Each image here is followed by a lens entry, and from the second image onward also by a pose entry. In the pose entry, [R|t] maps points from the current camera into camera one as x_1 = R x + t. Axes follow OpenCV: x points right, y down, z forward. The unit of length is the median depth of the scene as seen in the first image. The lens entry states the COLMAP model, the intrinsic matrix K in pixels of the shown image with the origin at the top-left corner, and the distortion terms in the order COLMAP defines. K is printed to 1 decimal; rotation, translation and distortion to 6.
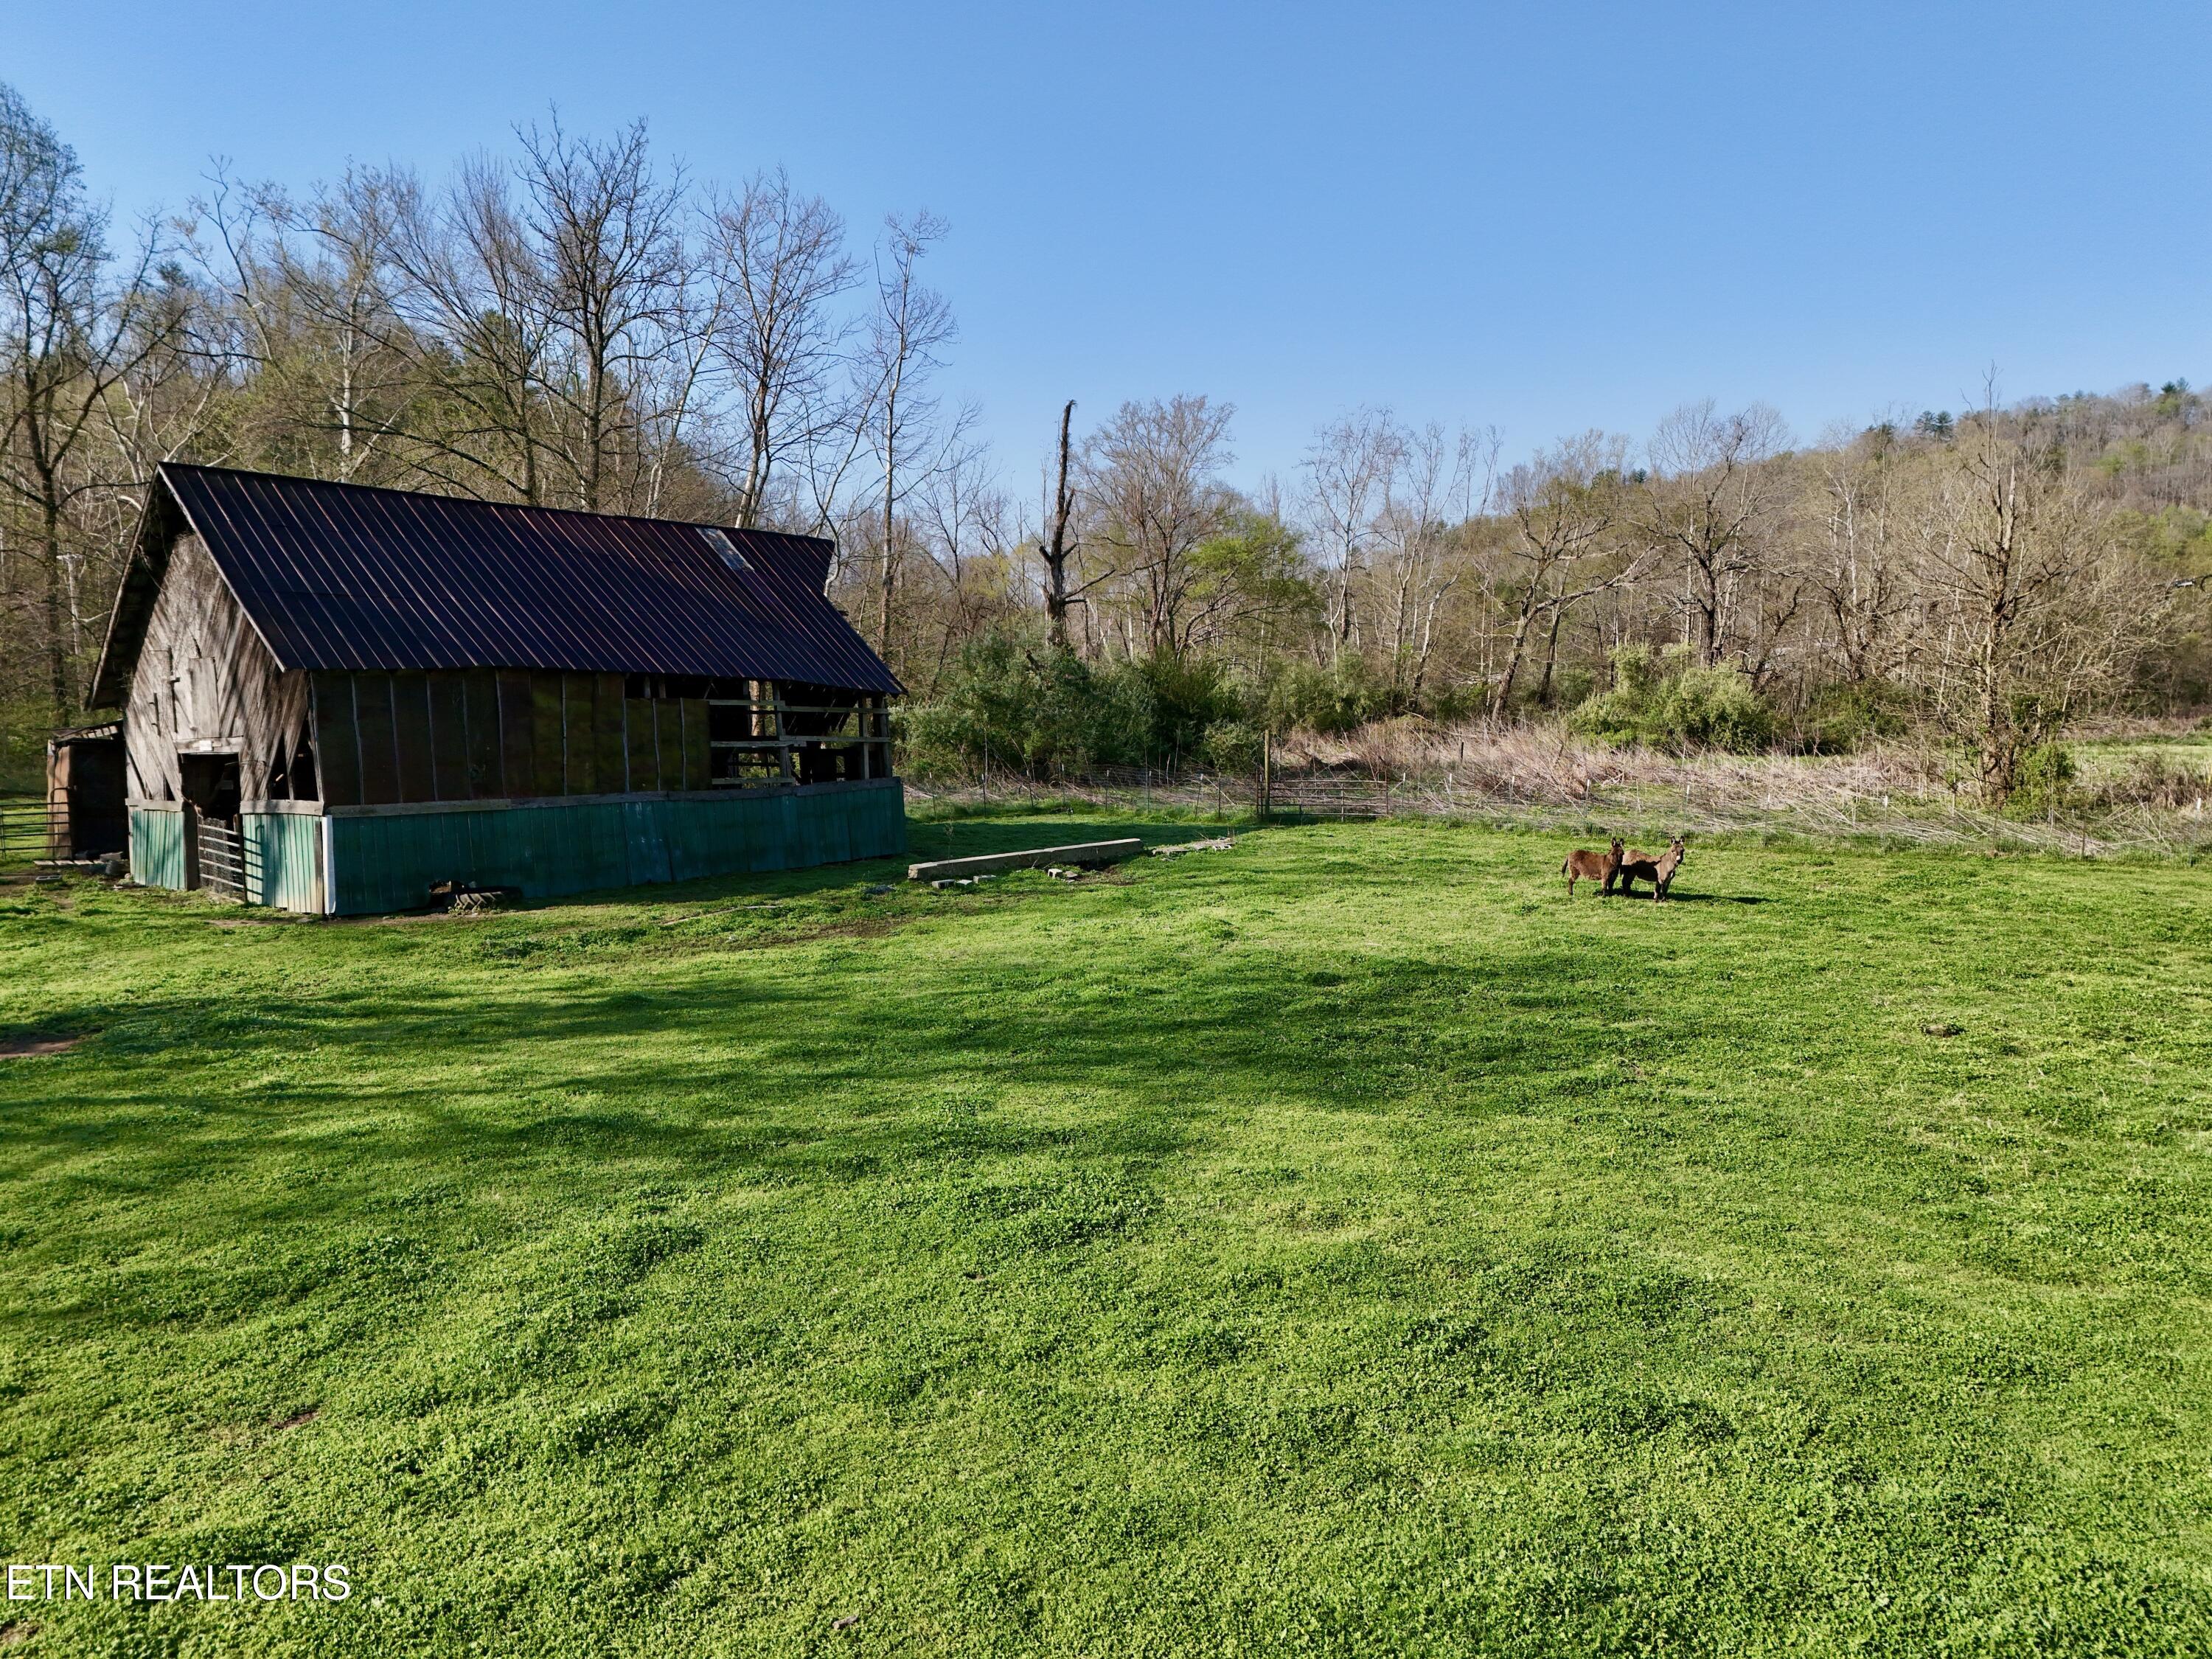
lens RADIAL K [[1647.9, 0, 1115.3], [0, 1647.9, 835.4], [0, 0, 1]] dist [0.078830, -0.071252]
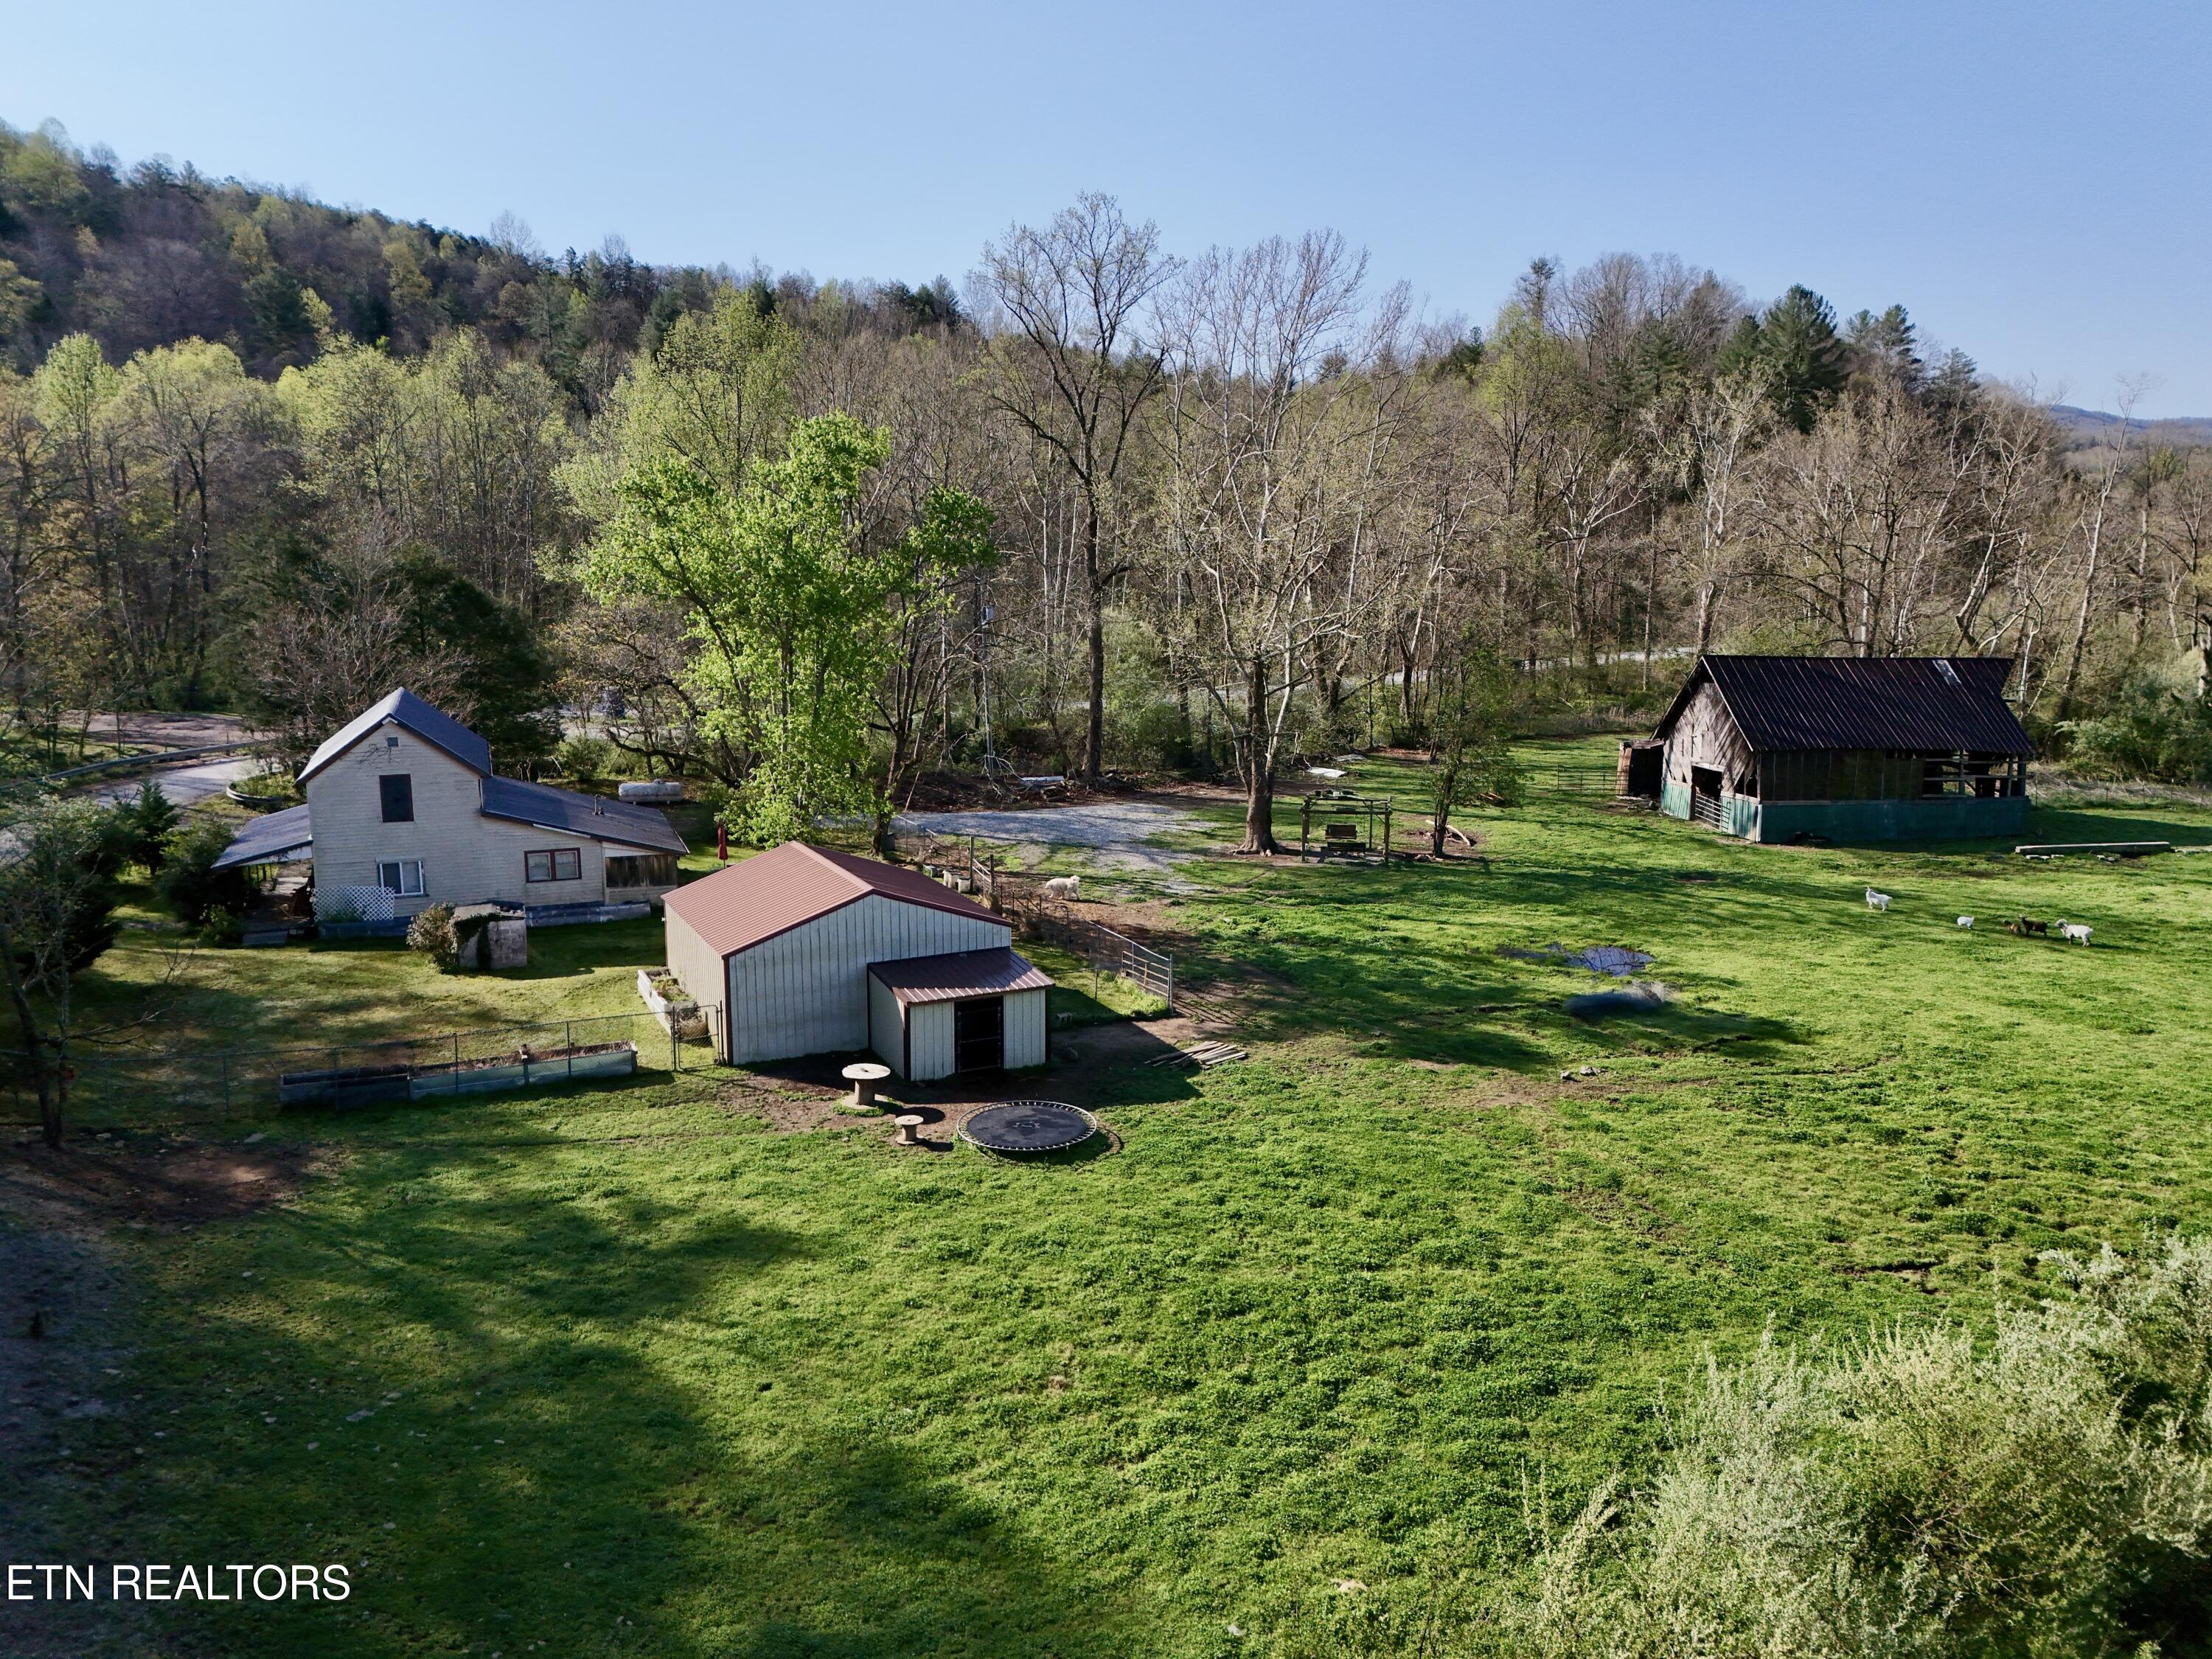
lens RADIAL K [[1647.9, 0, 1115.6], [0, 1647.9, 833.8], [0, 0, 1]] dist [0.078830, -0.071252]
pose [[0.760448, 0.116800, -0.638809, 0.380703], [-0.064784, 0.992430, 0.104337, -0.151889], [0.646160, -0.037958, 0.762258, -1.447580]]
